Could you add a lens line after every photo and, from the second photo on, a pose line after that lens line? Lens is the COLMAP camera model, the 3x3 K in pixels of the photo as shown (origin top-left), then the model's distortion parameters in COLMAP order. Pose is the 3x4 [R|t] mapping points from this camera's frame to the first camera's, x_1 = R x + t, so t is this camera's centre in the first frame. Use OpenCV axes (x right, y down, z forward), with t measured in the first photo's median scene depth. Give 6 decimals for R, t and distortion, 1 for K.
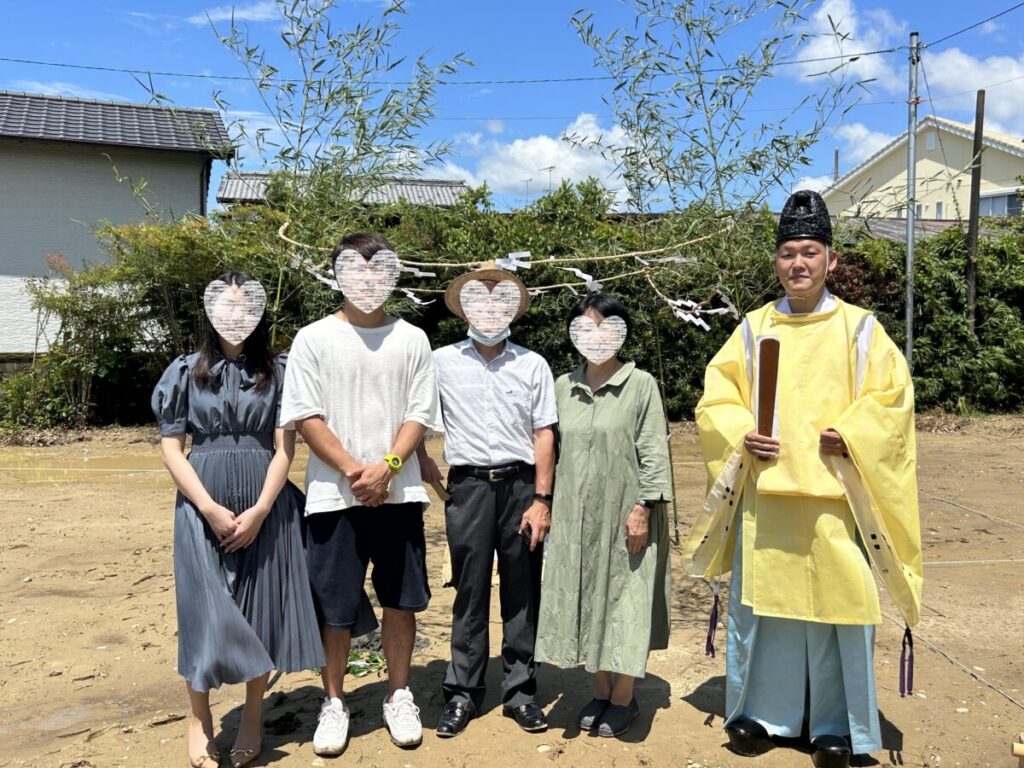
lens RADIAL K [[935.1, 0, 515.6], [0, 935.1, 388.5], [0, 0, 1]] dist [0.040282, 0.000000]
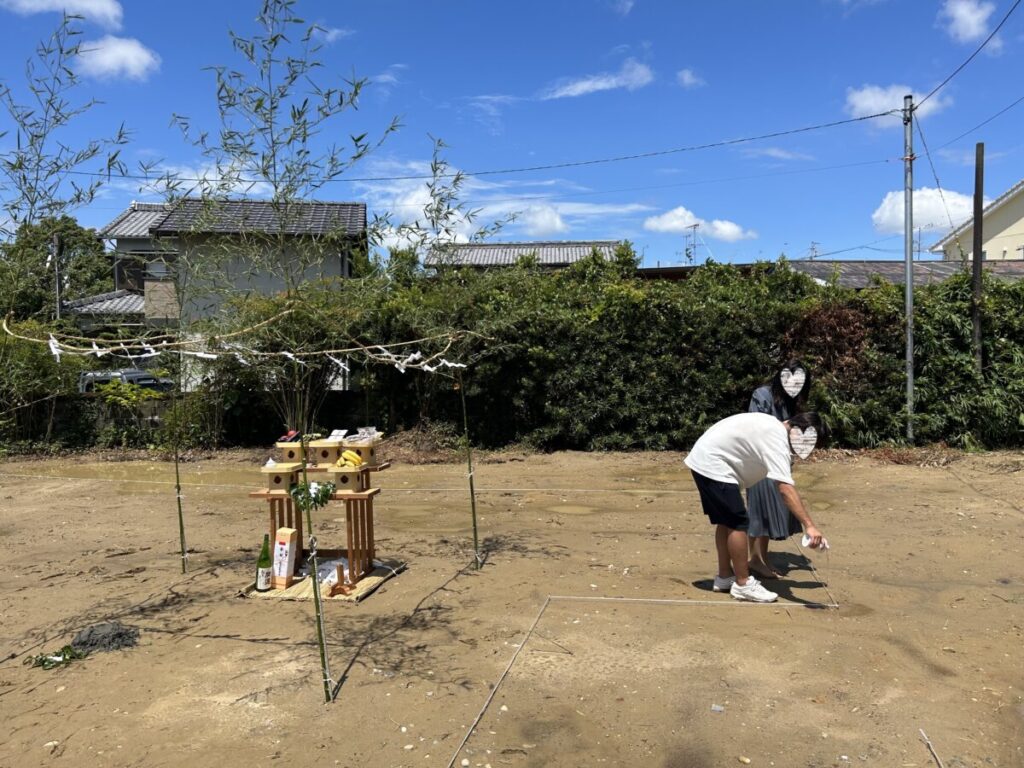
lens RADIAL K [[771.1, 0, 512.8], [0, 771.1, 385.1], [0, 0, 1]] dist [0.034972, -0.013592]
pose [[0.968788, -0.003211, -0.247871, 0.202628], [-0.004663, 0.999503, -0.031174, -0.014669], [0.247848, 0.031357, 0.968291, 0.032887]]
